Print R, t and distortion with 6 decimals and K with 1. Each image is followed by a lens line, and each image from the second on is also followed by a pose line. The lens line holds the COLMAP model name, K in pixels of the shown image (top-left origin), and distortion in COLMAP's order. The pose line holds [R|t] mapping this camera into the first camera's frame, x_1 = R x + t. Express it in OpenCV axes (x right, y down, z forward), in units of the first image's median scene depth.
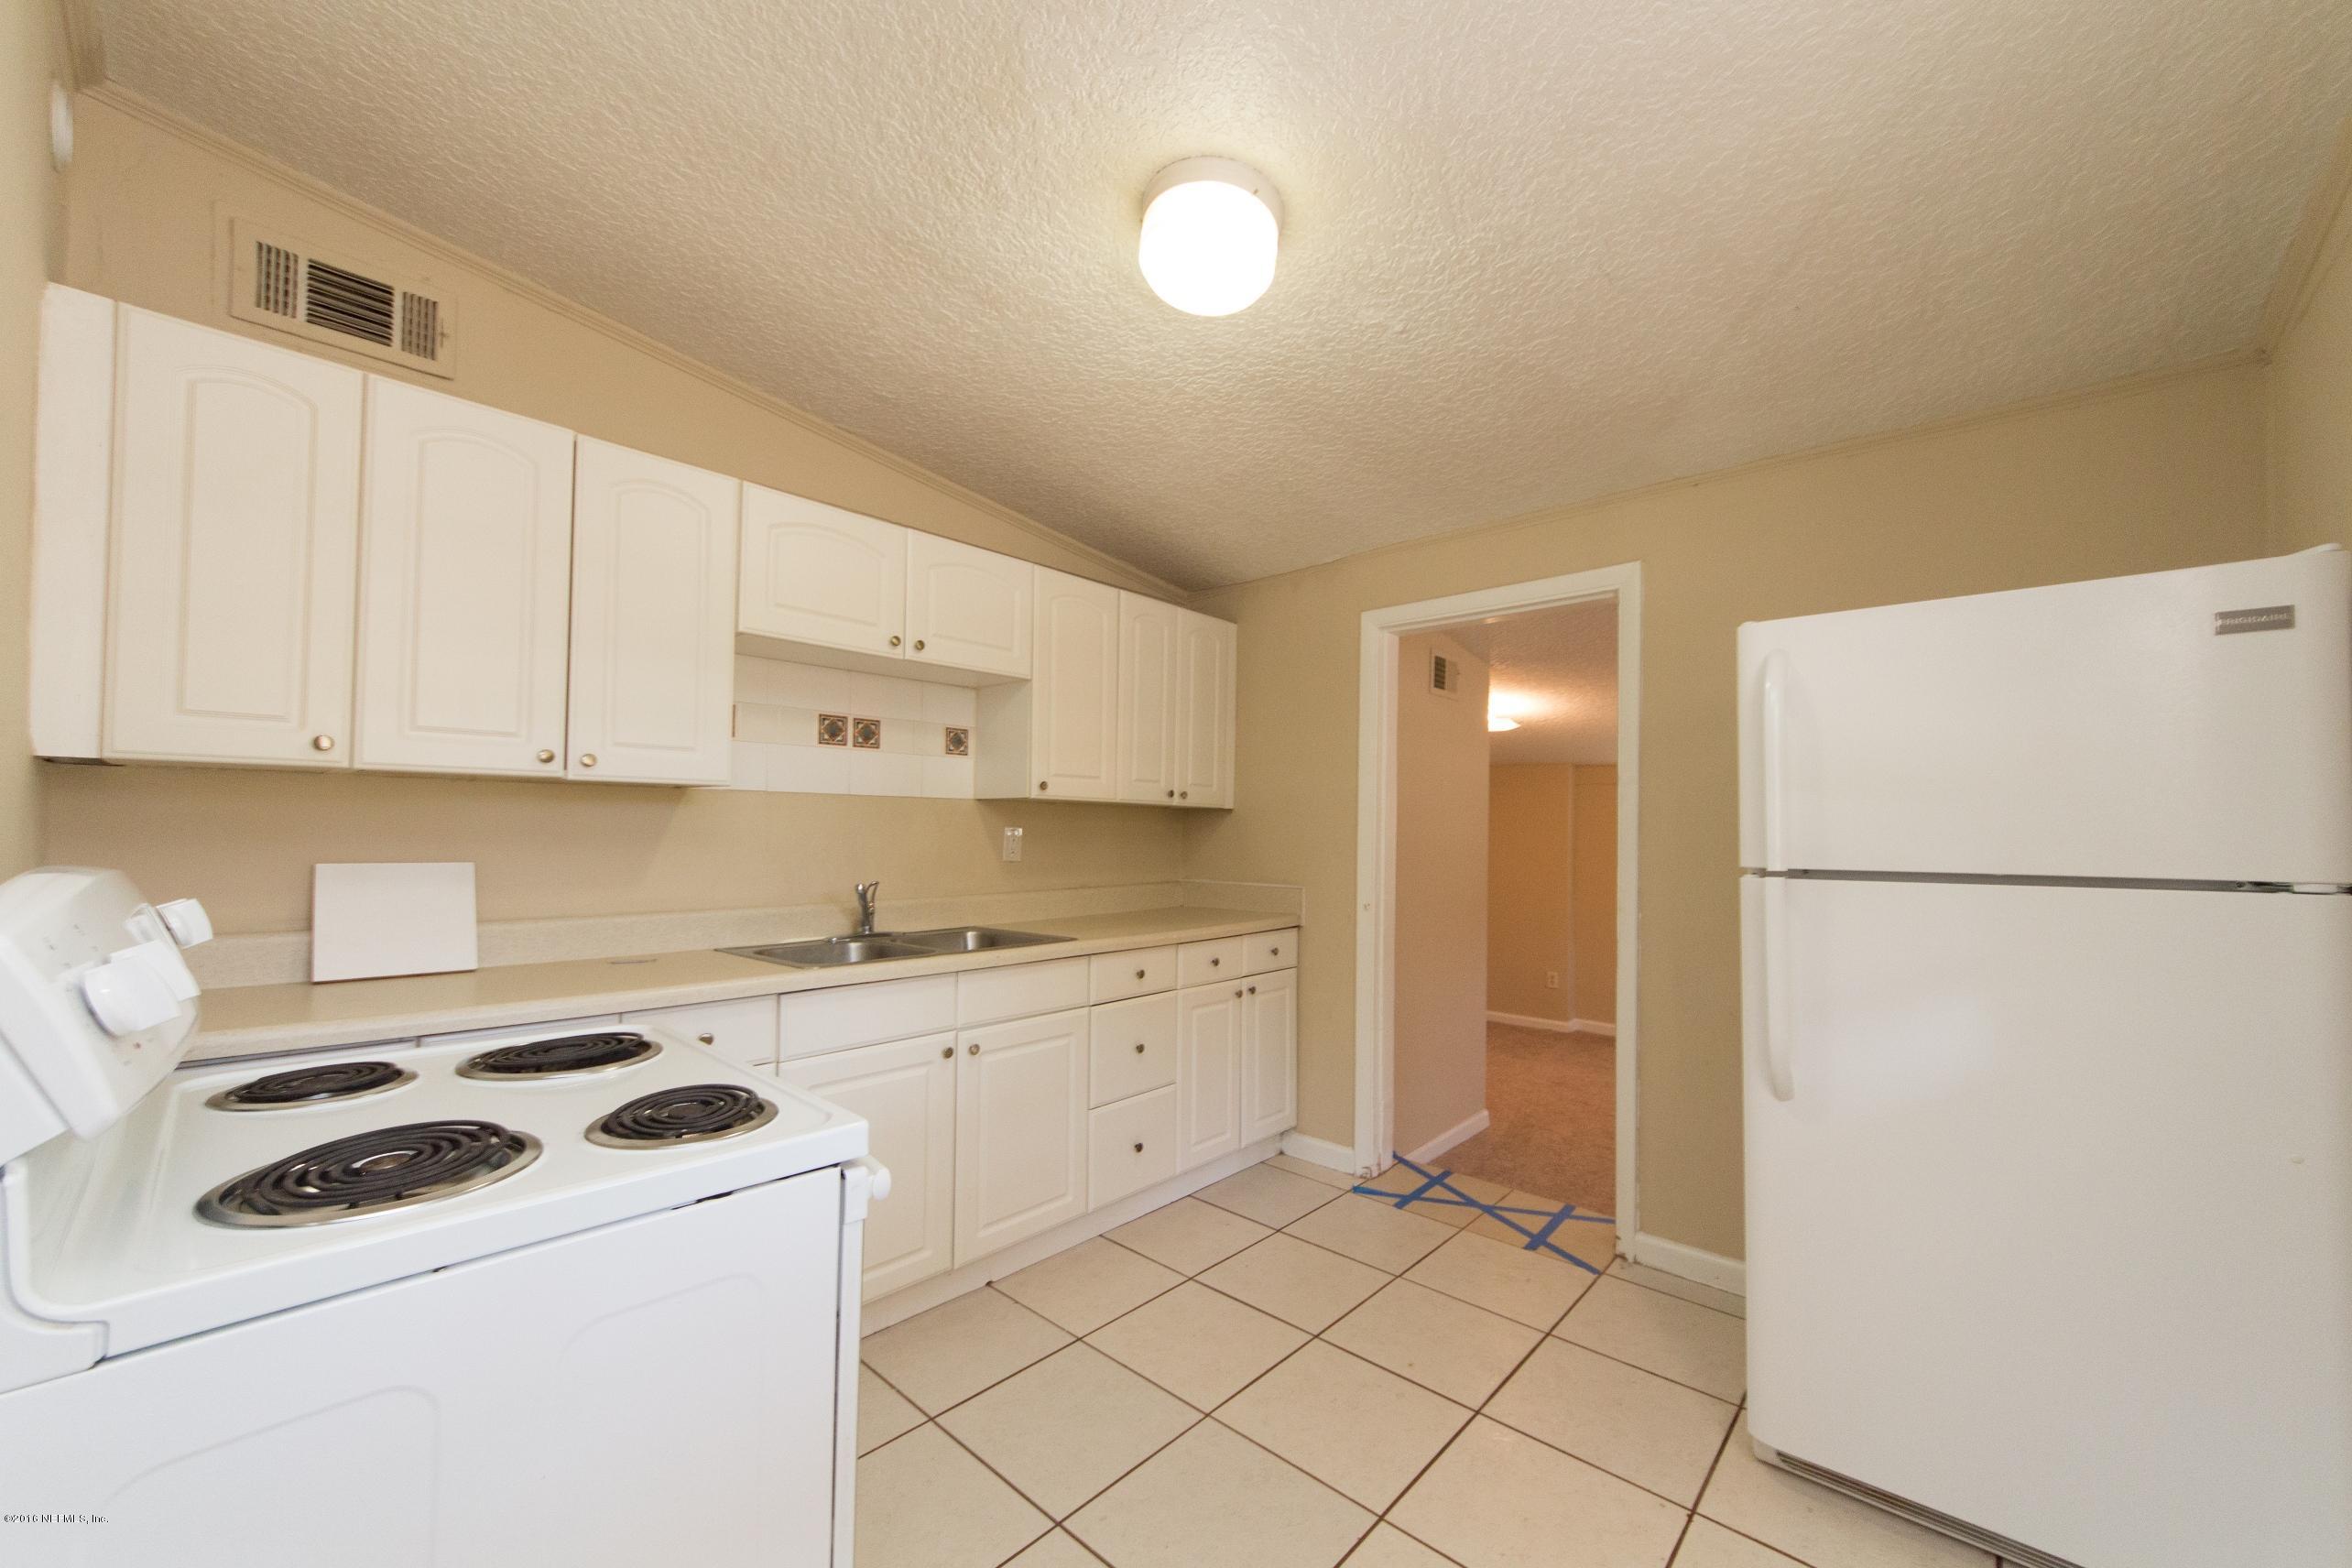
lens RADIAL K [[904.5, 0, 1171.0], [0, 904.5, 807.3], [0, 0, 1]] dist [0.009843, -0.009037]
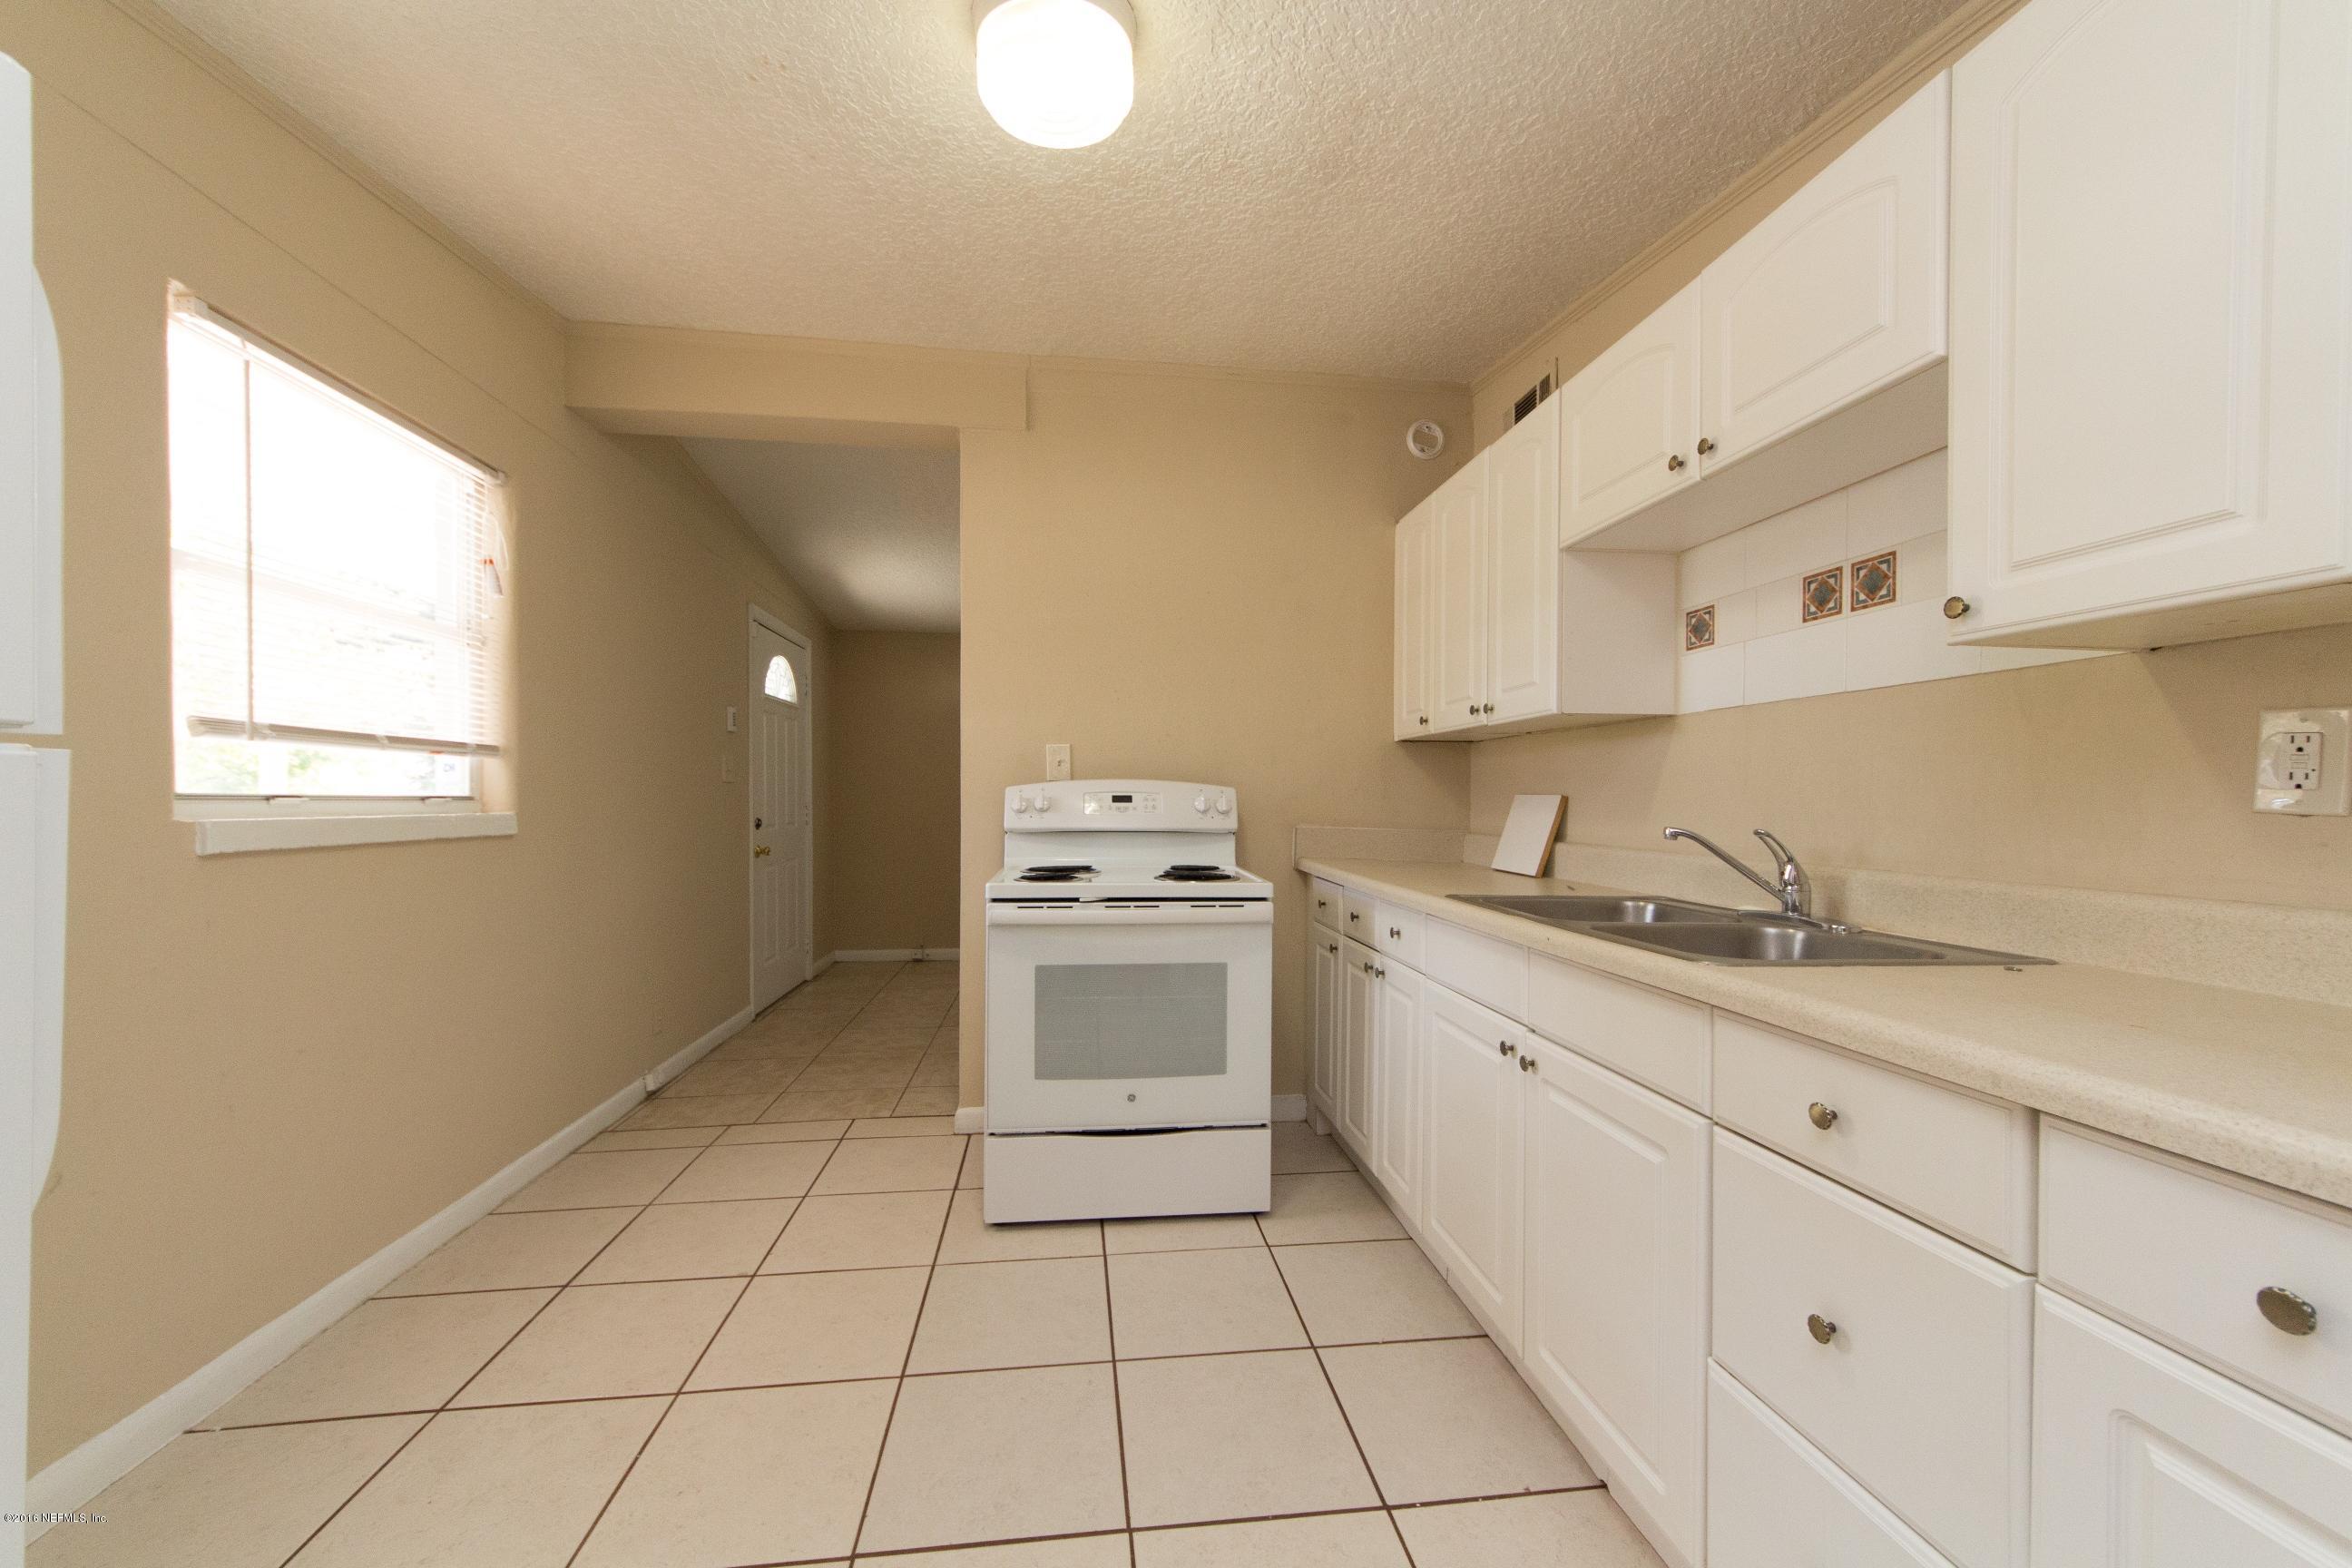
lens RADIAL K [[904.5, 0, 1171.0], [0, 904.5, 807.3], [0, 0, 1]] dist [0.009843, -0.009037]
pose [[-0.647944, -0.006797, -0.761658, 0.405741], [0.003754, 0.999920, -0.012117, 0.069642], [0.761679, -0.010710, -0.647866, 1.053234]]
